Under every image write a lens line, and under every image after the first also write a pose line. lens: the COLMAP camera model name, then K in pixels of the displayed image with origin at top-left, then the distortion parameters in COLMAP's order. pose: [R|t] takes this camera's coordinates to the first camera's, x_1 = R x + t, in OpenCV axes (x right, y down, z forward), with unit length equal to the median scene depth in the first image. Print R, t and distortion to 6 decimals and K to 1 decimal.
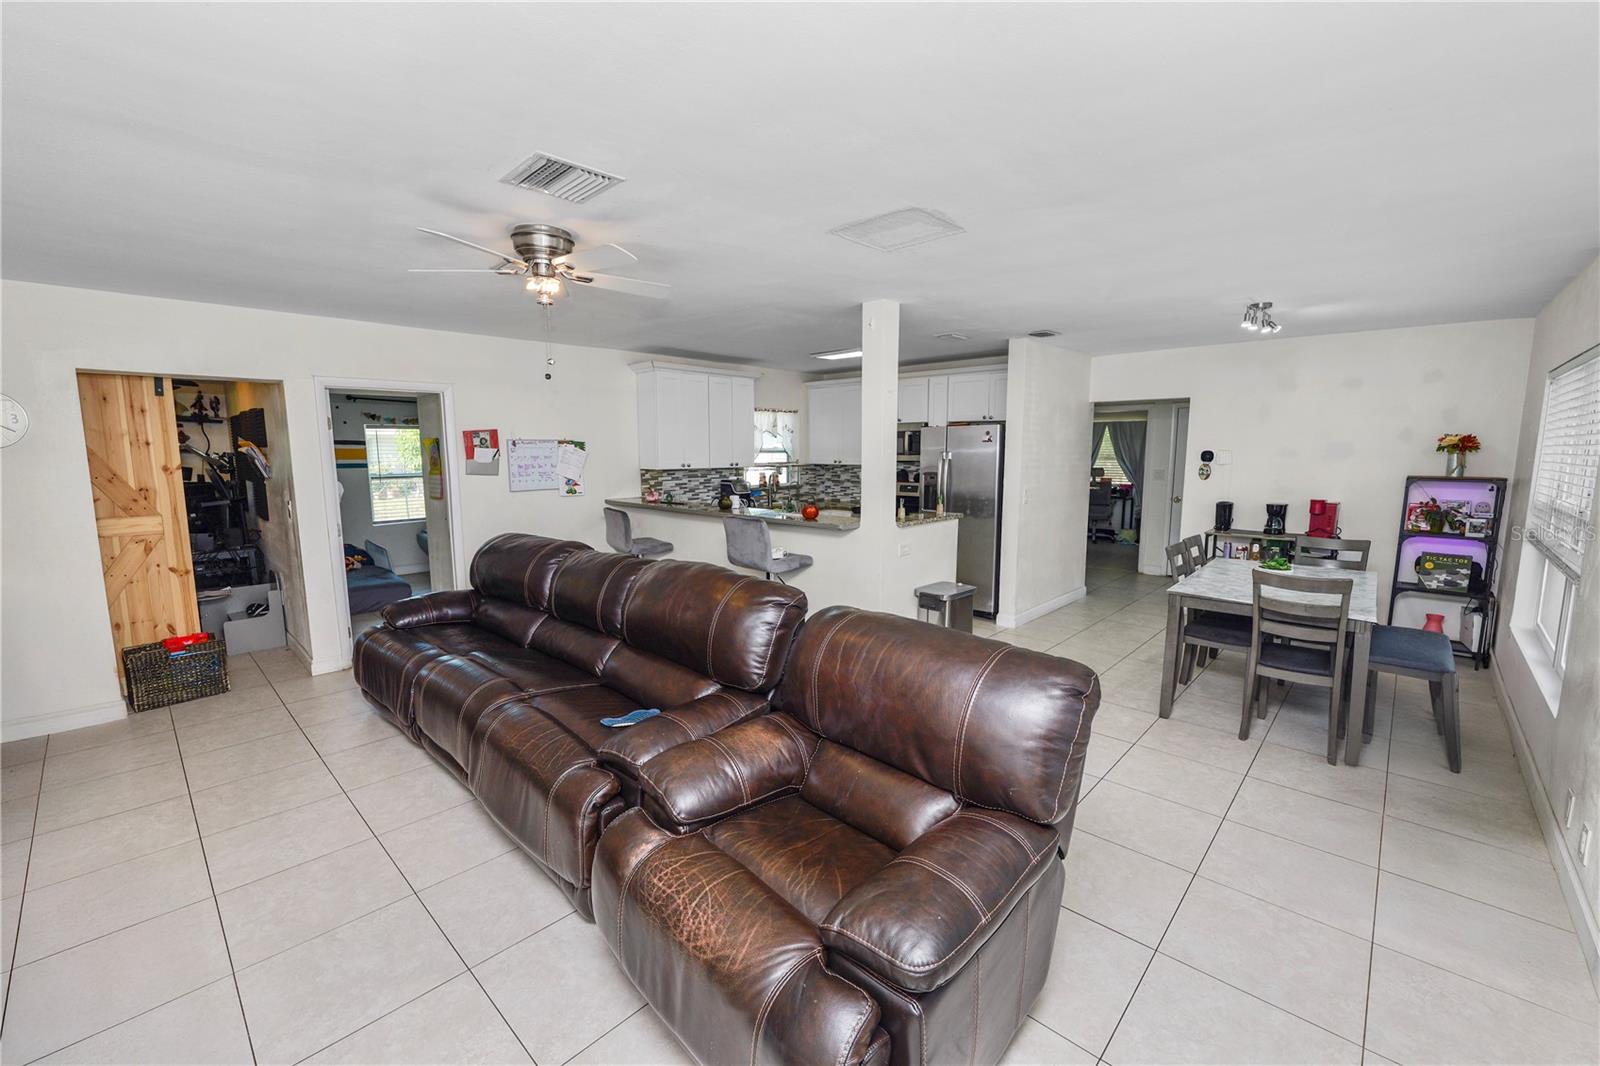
lens RADIAL K [[657.3, 0, 798.7], [0, 657.3, 532.2], [0, 0, 1]] dist [-0.007276, 0.000027]
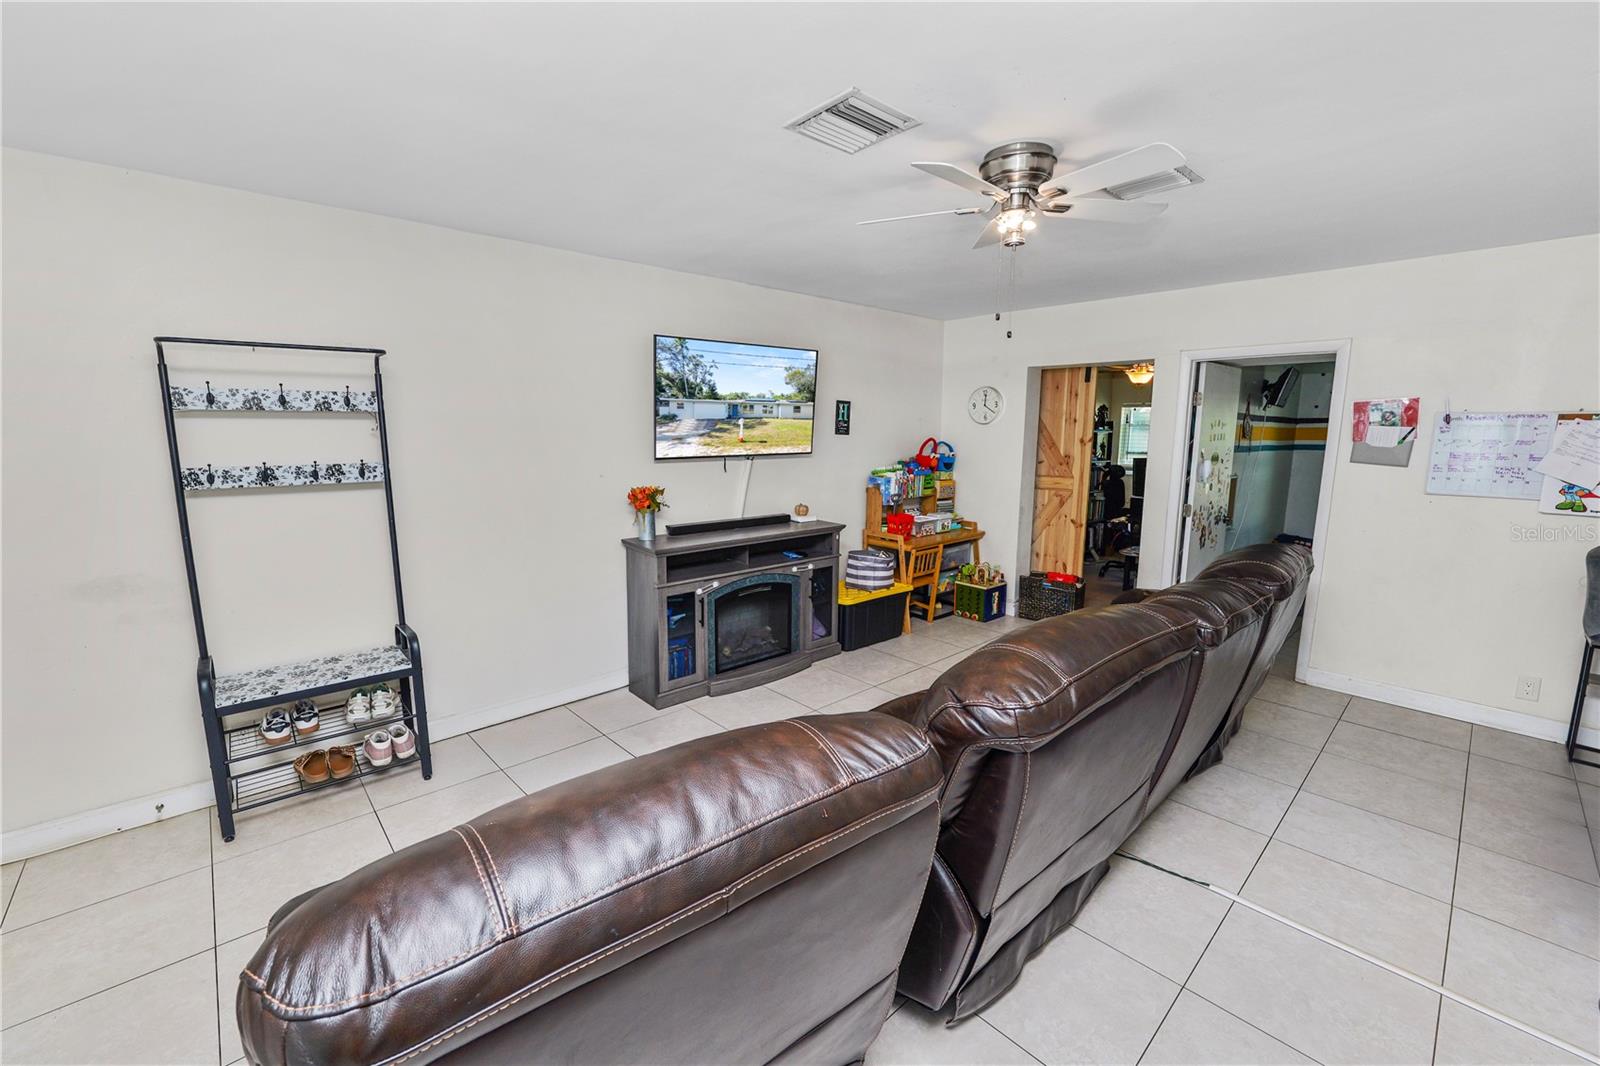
lens RADIAL K [[657.3, 0, 794.2], [0, 657.3, 532.3], [0, 0, 1]] dist [-0.007276, 0.000027]
pose [[-0.072148, 0.158392, -0.984737, 0.270696], [-0.135392, 0.976616, 0.167006, -0.049472], [0.988162, 0.145375, -0.049016, 0.435629]]
